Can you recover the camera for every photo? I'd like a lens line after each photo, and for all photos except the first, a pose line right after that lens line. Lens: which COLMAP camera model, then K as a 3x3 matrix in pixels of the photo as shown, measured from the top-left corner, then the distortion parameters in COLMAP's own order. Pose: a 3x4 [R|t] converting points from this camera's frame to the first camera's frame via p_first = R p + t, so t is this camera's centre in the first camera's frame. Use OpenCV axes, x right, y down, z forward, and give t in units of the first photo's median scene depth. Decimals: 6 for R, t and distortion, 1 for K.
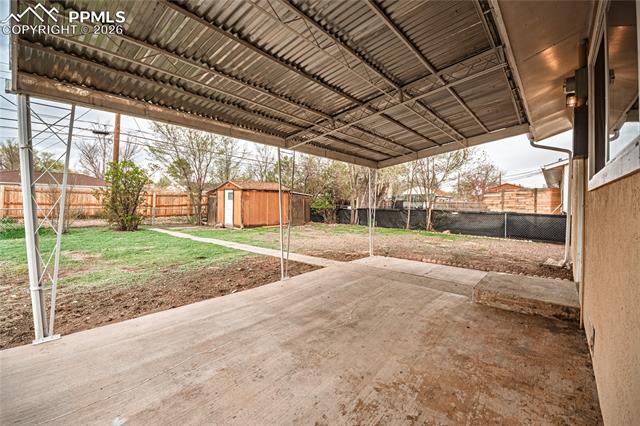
lens RADIAL K [[263.9, 0, 319.4], [0, 263.9, 207.2], [0, 0, 1]] dist [-0.000719, -0.000119]
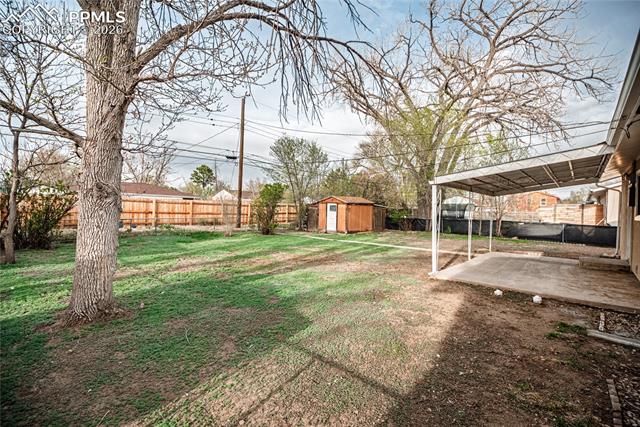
lens RADIAL K [[278.9, 0, 320.0], [0, 278.9, 213.5], [0, 0, 1]] dist [0.000988, -0.000254]
pose [[0.999663, 0.007270, -0.024908, -0.386098], [-0.007250, 0.999973, 0.000912, -0.018862], [0.024914, -0.000731, 0.999689, -0.350729]]
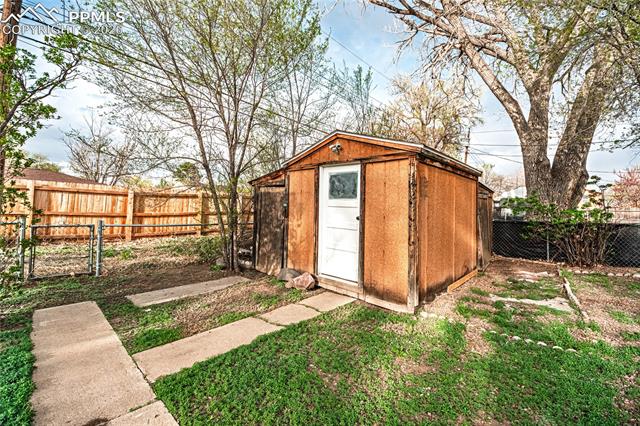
lens RADIAL K [[261.0, 0, 320.4], [0, 261.0, 206.1], [0, 0, 1]] dist [0.000371, 0.000023]
pose [[0.999814, -0.002821, -0.019063, -0.377455], [0.002080, 0.999245, -0.038789, -0.007689], [0.019158, 0.038742, 0.999066, 0.741868]]
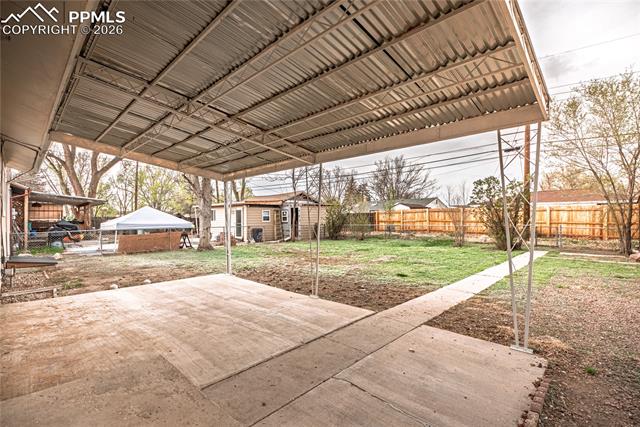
lens RADIAL K [[294.6, 0, 320.0], [0, 294.6, 213.5], [0, 0, 1]] dist [0.000573, -0.000555]
pose [[-0.030101, -0.031458, -0.999052, 0.297219], [-0.012378, 0.999440, -0.031097, -0.001017], [0.999470, 0.011430, -0.030474, 0.324955]]
